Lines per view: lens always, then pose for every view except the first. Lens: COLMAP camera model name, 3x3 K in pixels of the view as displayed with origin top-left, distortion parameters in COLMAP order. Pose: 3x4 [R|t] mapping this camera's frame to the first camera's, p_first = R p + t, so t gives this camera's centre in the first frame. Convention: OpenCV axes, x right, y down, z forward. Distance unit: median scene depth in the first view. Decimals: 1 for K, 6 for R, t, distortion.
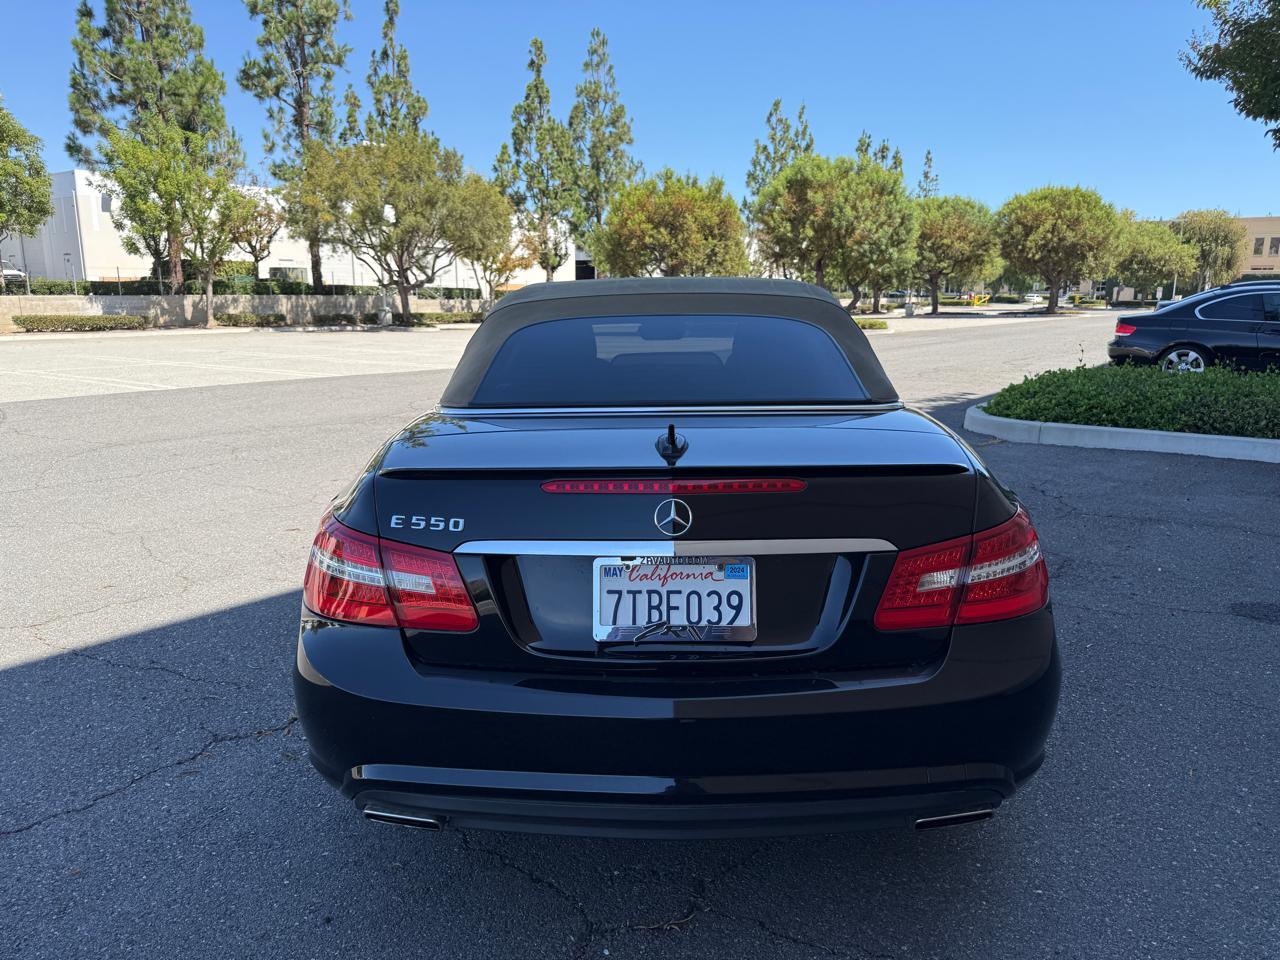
lens RADIAL K [[919.5, 0, 640.7], [0, 919.5, 473.8], [0, 0, 1]] dist [0.048359, -0.050651]
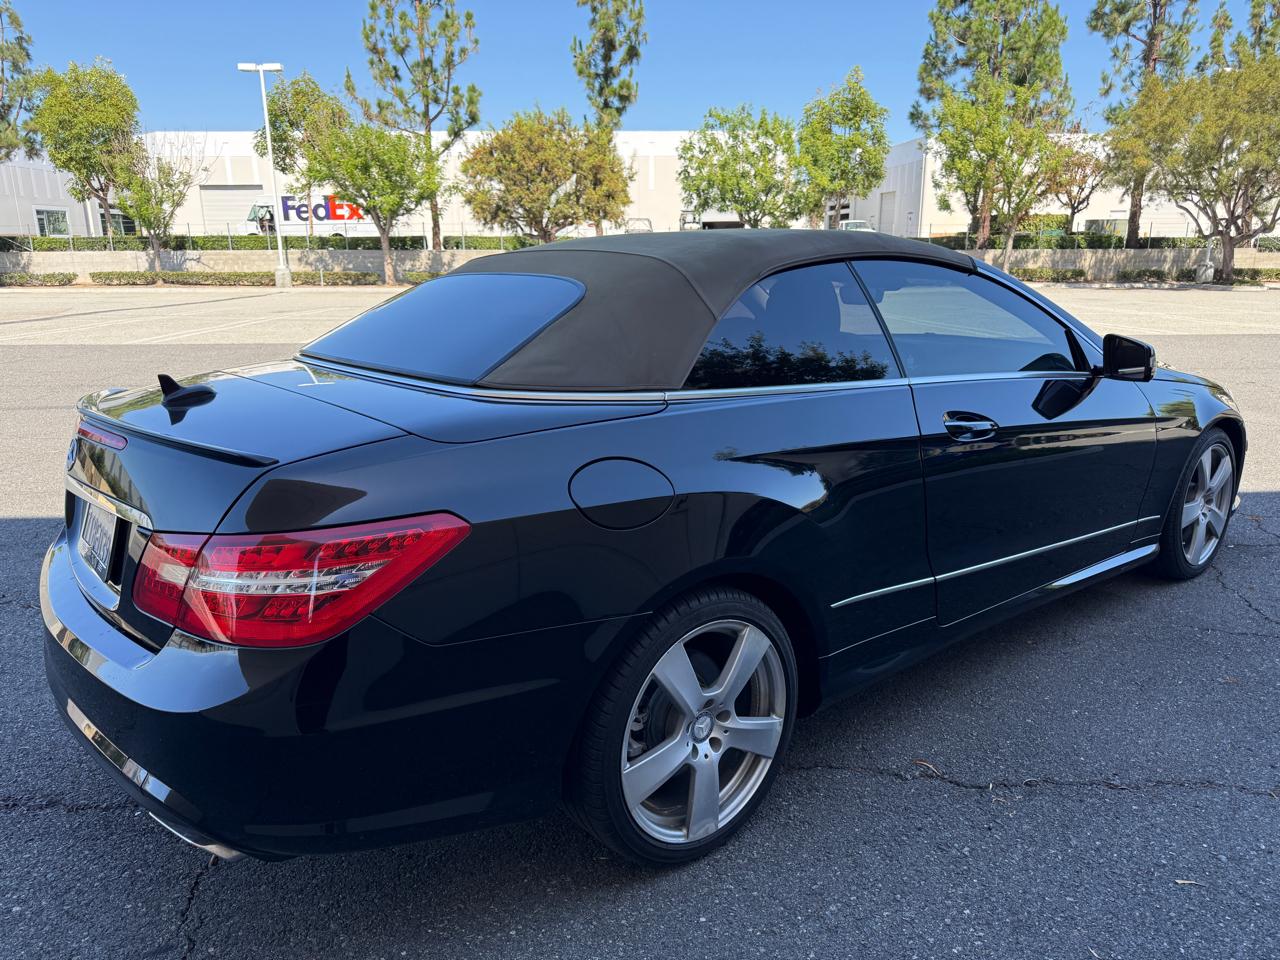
lens RADIAL K [[930.0, 0, 640.1], [0, 930.0, 485.8], [0, 0, 1]] dist [0.005674, -0.008727]
pose [[0.656226, 0.180938, -0.732550, 0.055158], [-0.137843, 0.983234, 0.119376, -0.005426], [0.741867, 0.022639, 0.670165, 0.028124]]
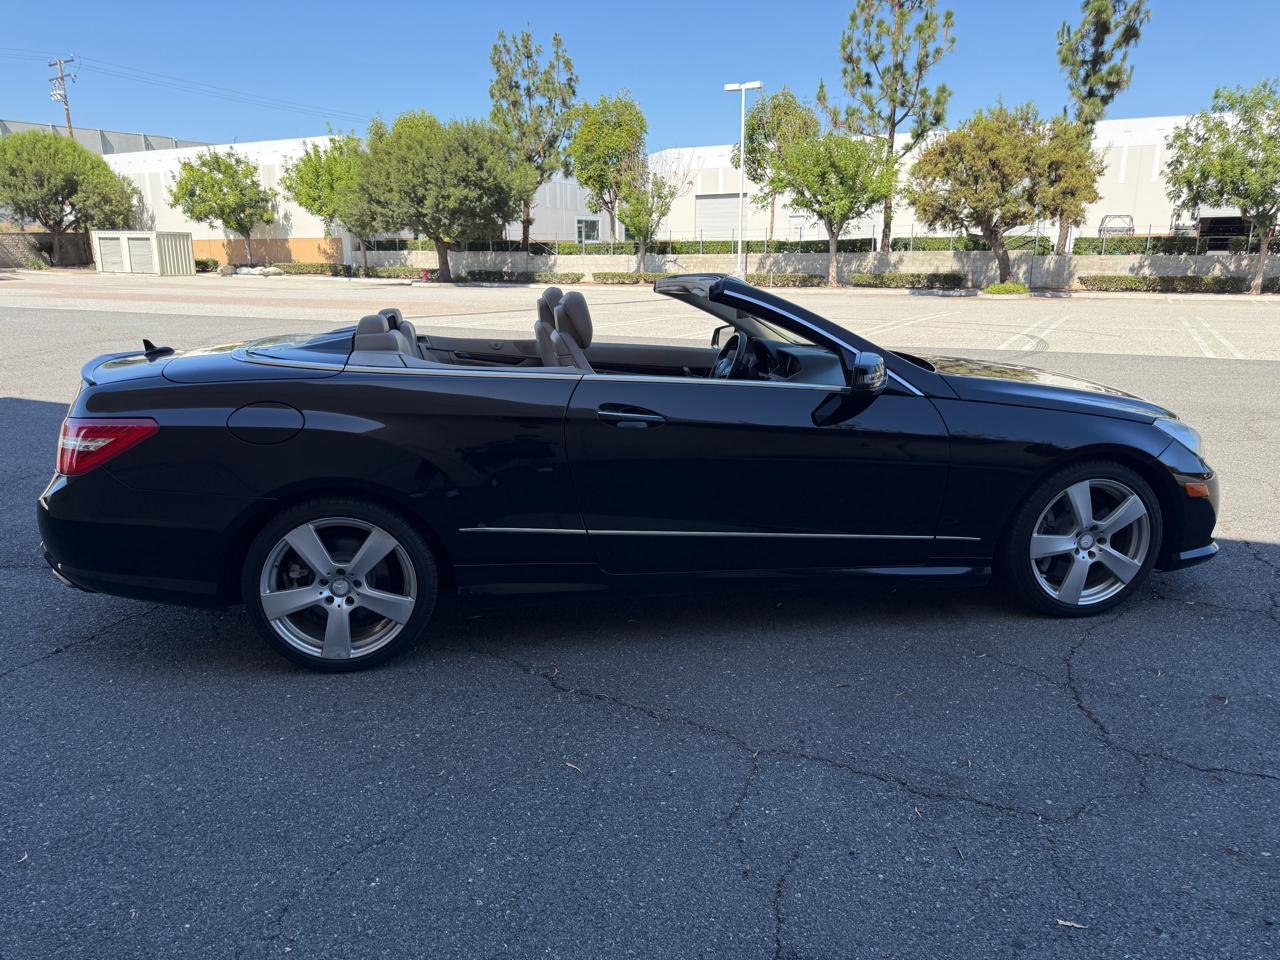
lens RADIAL K [[934.1, 0, 639.4], [0, 934.1, 481.5], [0, 0, 1]] dist [0.004359, -0.010927]
pose [[0.202061, 0.227895, -0.952489, 0.094622], [-0.176623, 0.965083, 0.193439, -0.013785], [0.963315, 0.129145, 0.235257, 0.064755]]
